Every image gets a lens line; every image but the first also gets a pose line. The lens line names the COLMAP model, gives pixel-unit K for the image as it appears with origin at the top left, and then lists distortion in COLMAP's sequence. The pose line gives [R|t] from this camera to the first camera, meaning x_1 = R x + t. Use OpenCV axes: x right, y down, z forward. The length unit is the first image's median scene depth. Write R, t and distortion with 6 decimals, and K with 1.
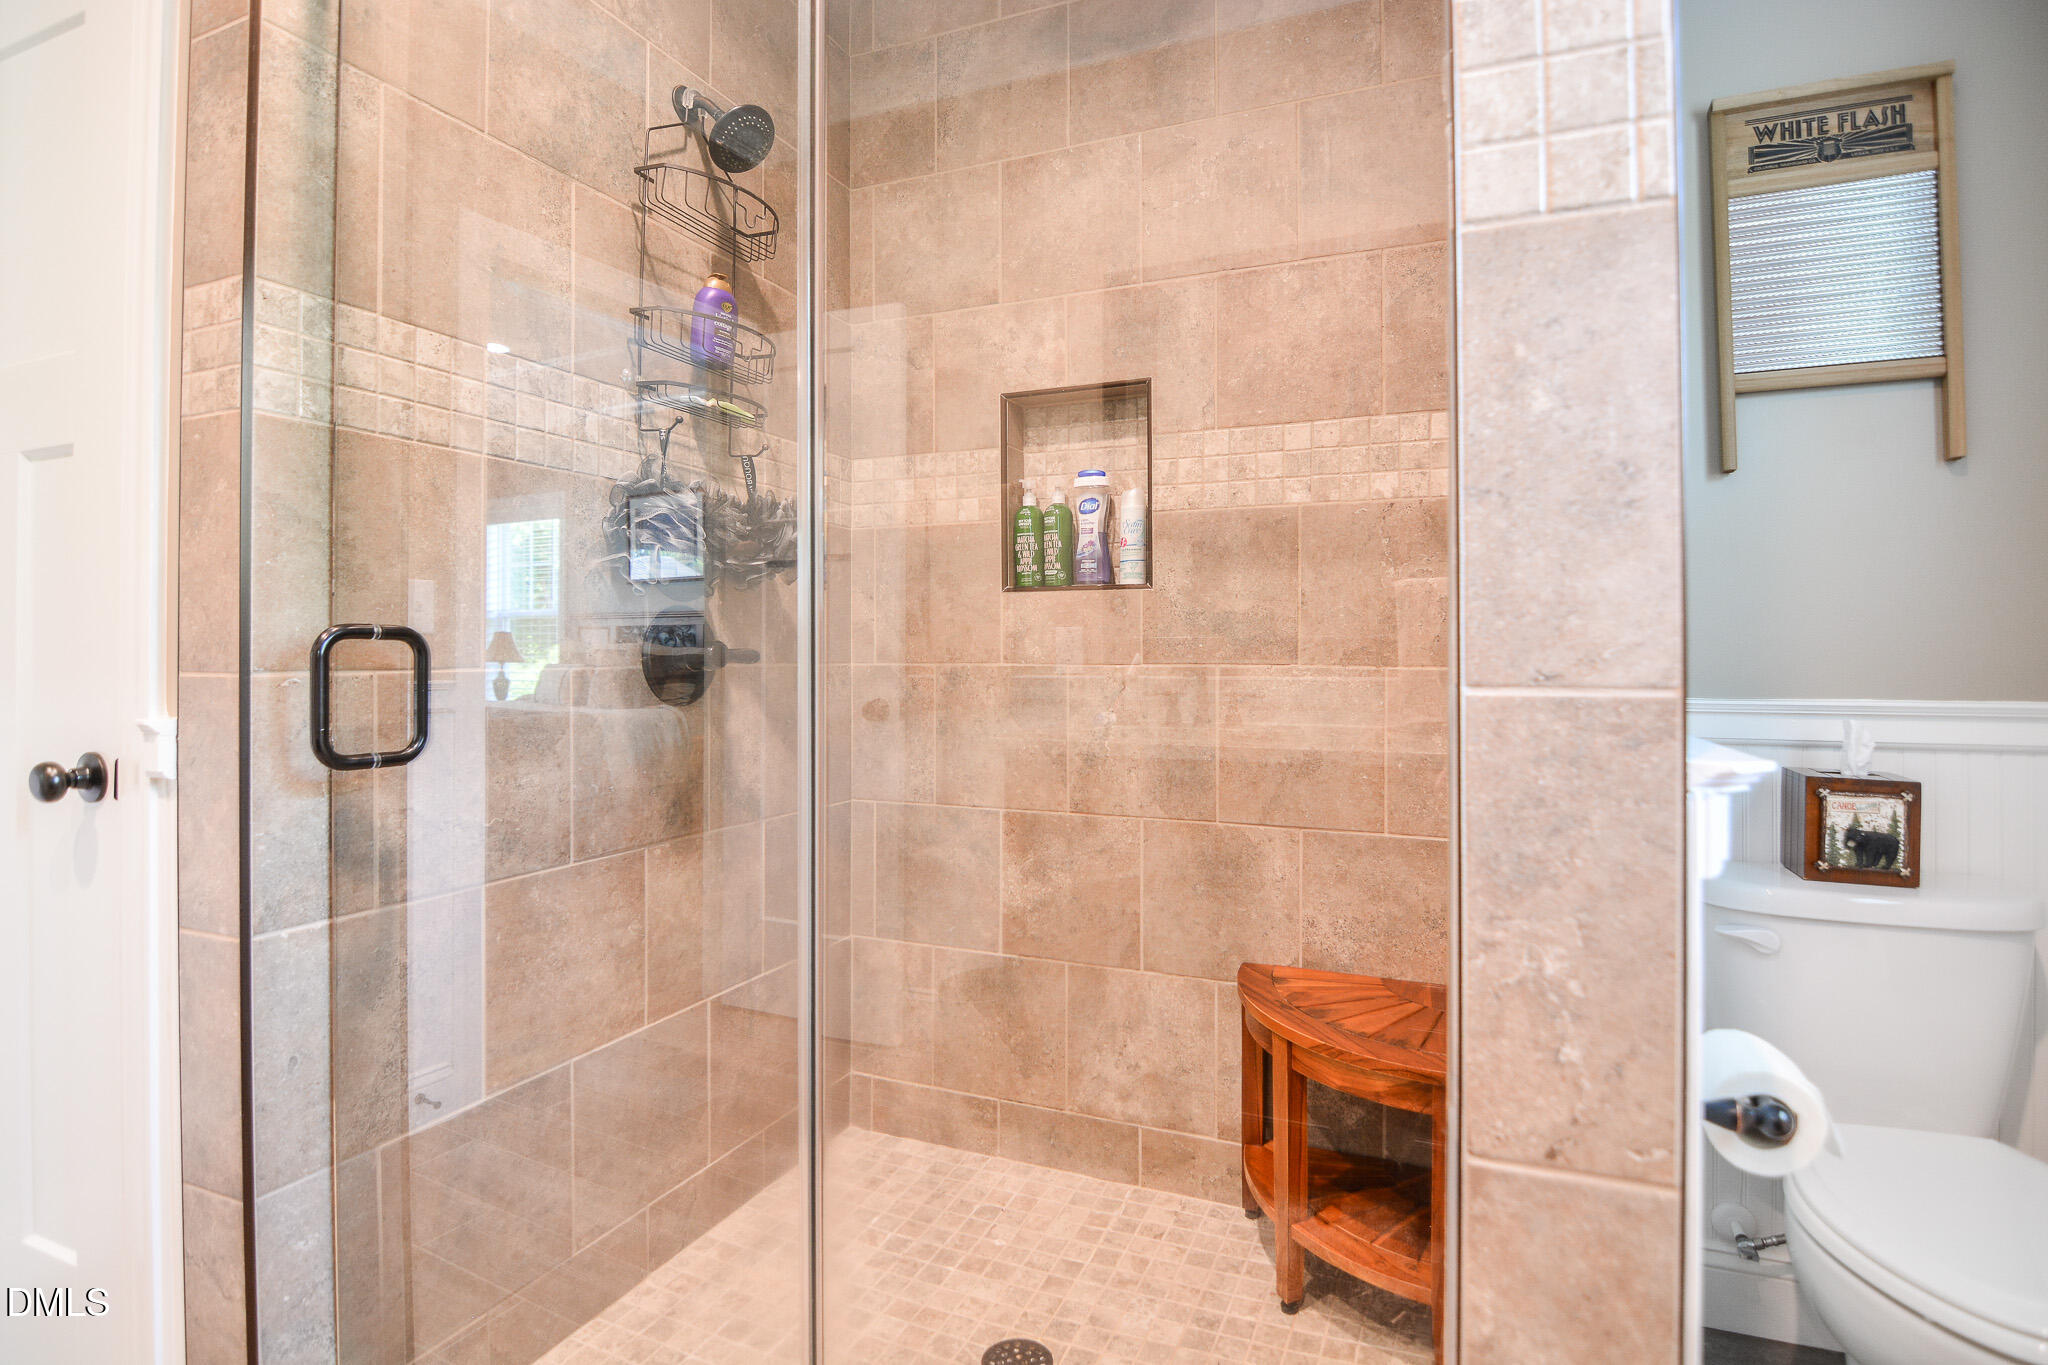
lens RADIAL K [[1016.3, 0, 1027.4], [0, 1016.3, 646.7], [0, 0, 1]] dist [0.000002, -0.000070]
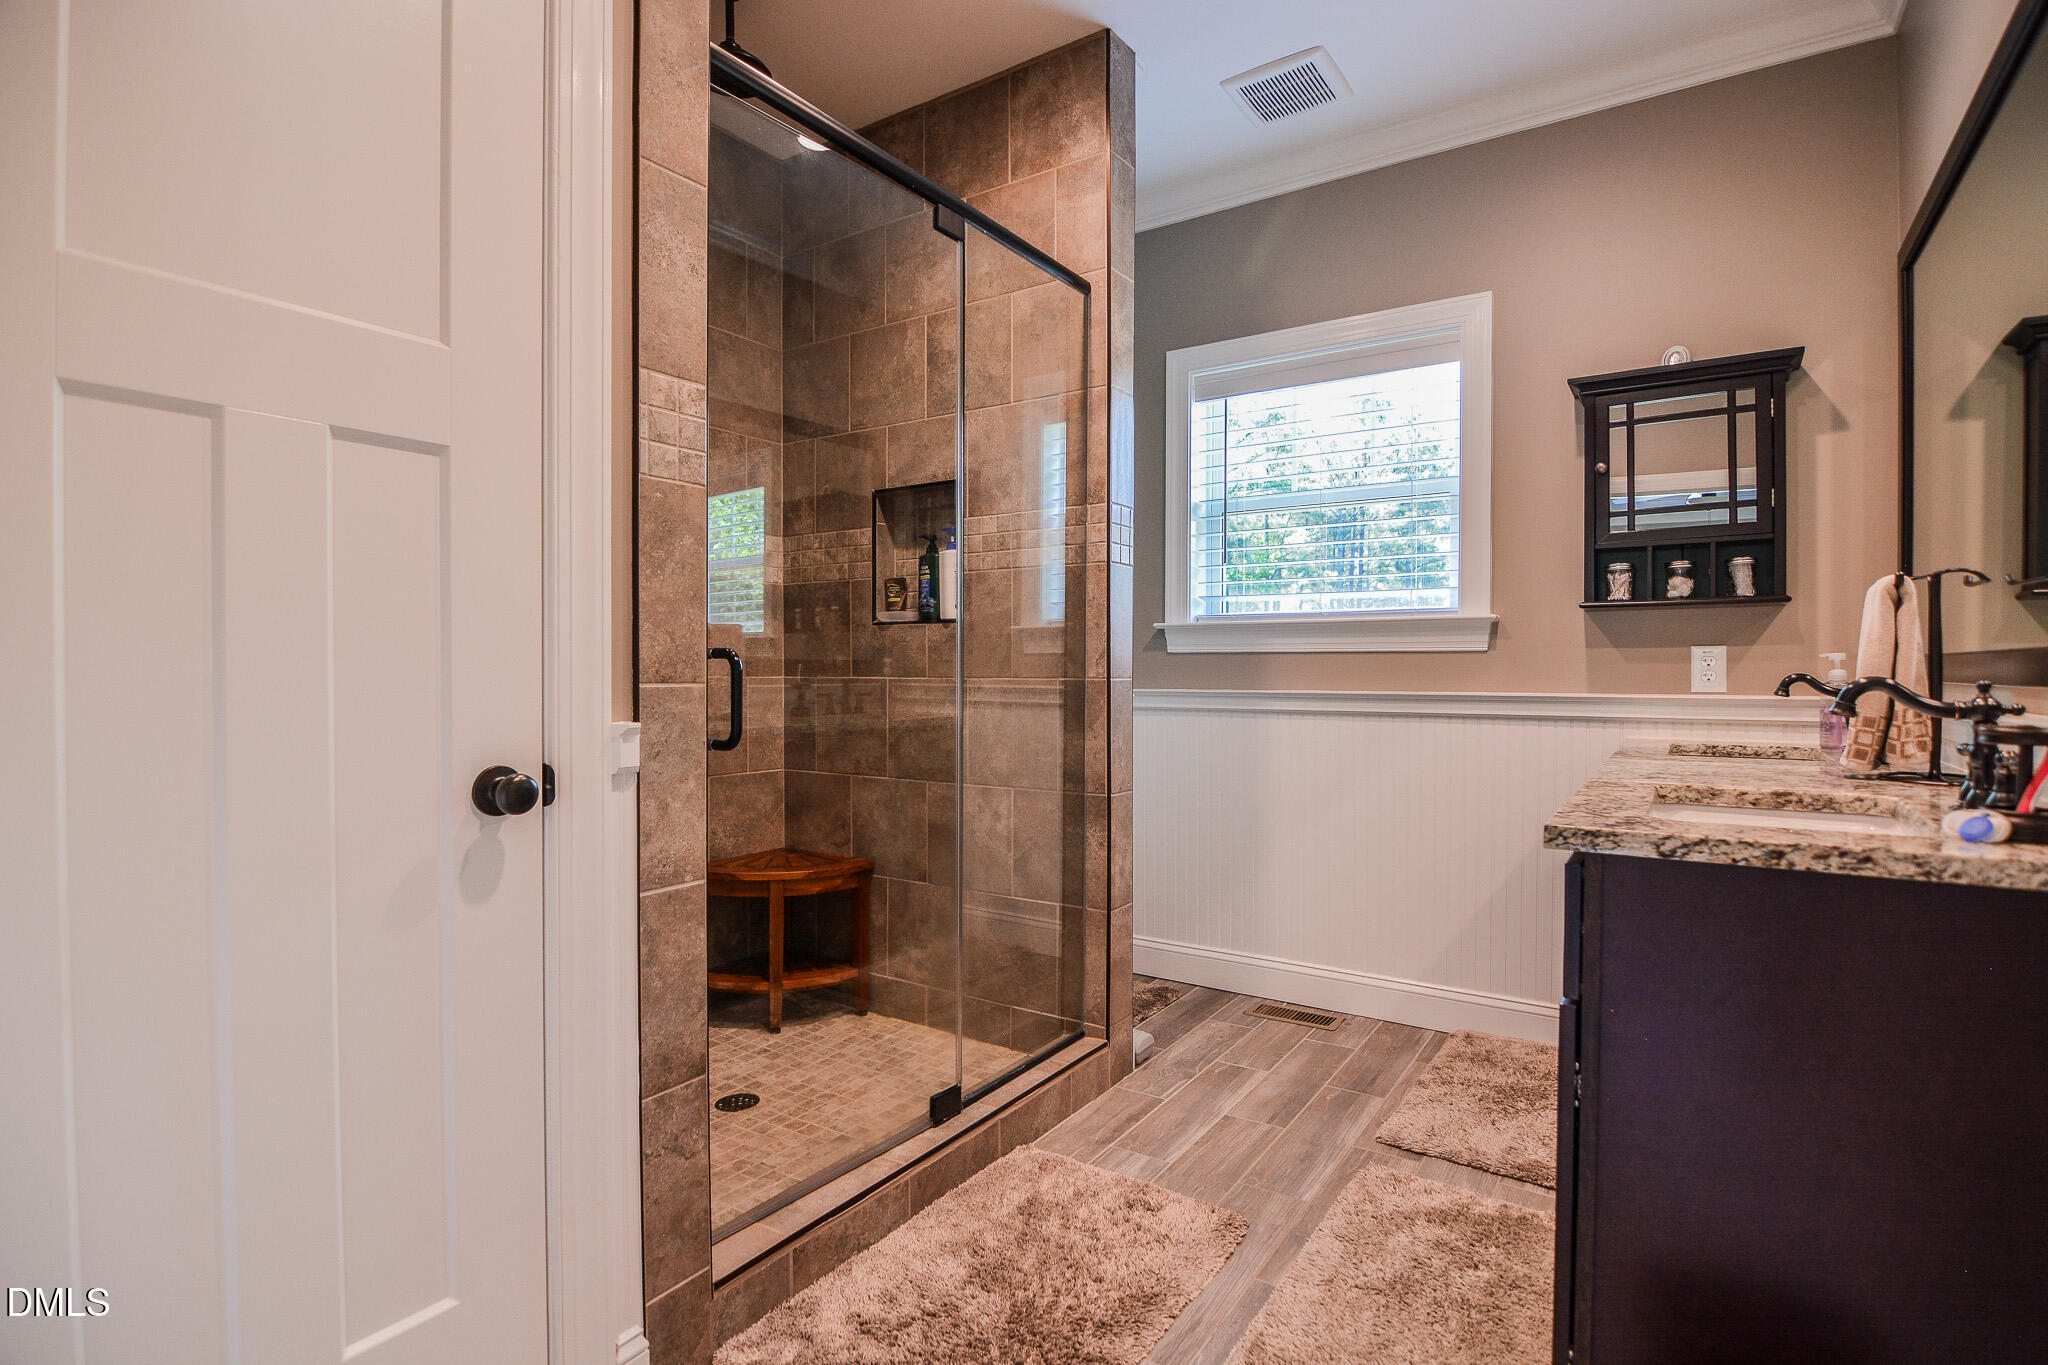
lens RADIAL K [[1003.0, 0, 1024.0], [0, 1003.0, 682.5], [0, 0, 1]] dist [0.002769, -0.019377]
pose [[0.199086, -0.013201, 0.979893, -1.494296], [-0.008921, 0.999843, 0.015282, 0.000855], [-0.979941, -0.011784, 0.198937, 0.239344]]
